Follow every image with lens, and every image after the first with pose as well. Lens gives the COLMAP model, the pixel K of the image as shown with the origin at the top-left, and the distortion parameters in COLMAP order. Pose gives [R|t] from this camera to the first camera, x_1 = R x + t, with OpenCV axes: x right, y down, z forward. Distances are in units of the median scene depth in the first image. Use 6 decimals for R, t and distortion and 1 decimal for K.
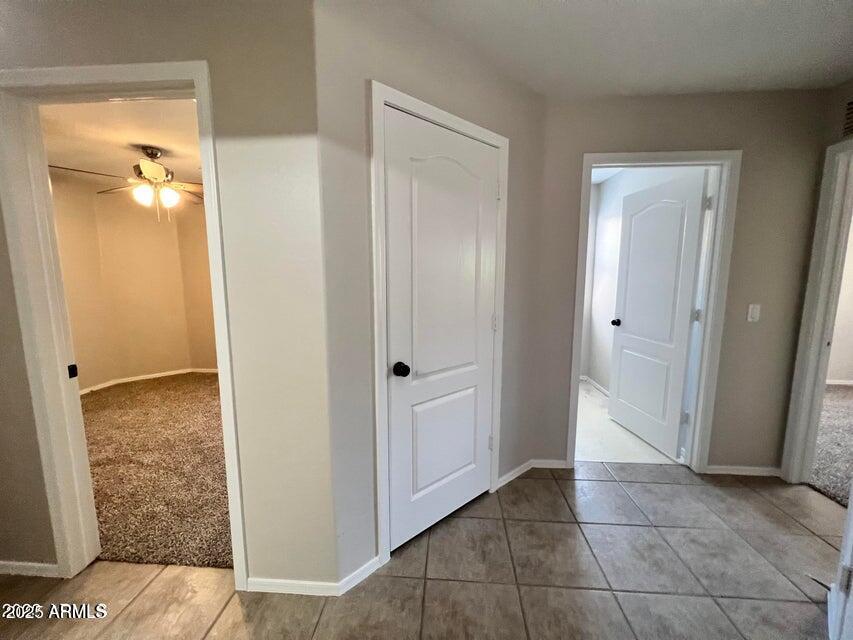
lens RADIAL K [[338.6, 0, 427.4], [0, 338.6, 319.2], [0, 0, 1]] dist [0.000462, 0.000012]
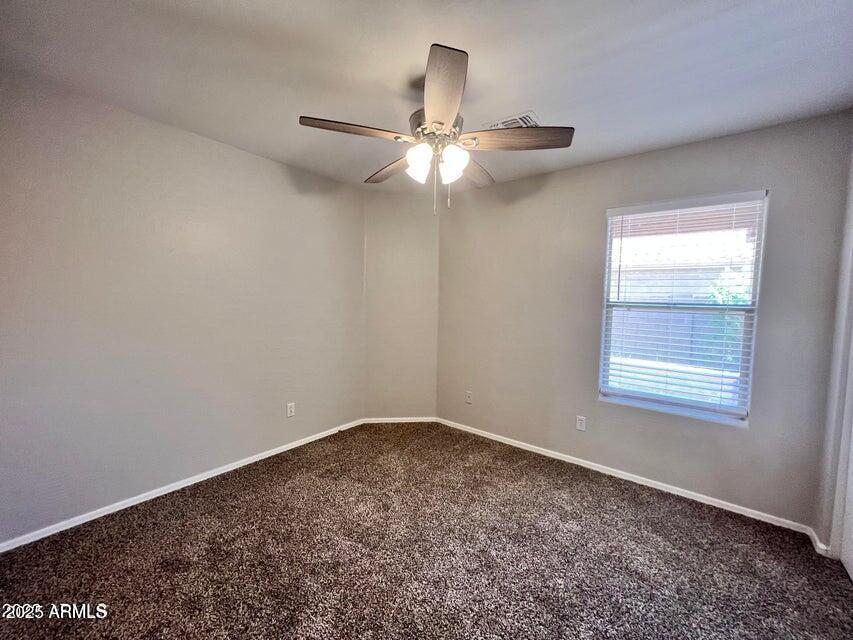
lens RADIAL K [[342.8, 0, 424.5], [0, 342.8, 319.0], [0, 0, 1]] dist [-0.000927, 0.000094]
pose [[0.822544, 0.054029, -0.566130, -0.437374], [-0.093524, 0.994775, -0.040945, -0.063480], [0.560959, 0.086626, 0.823299, 0.492056]]
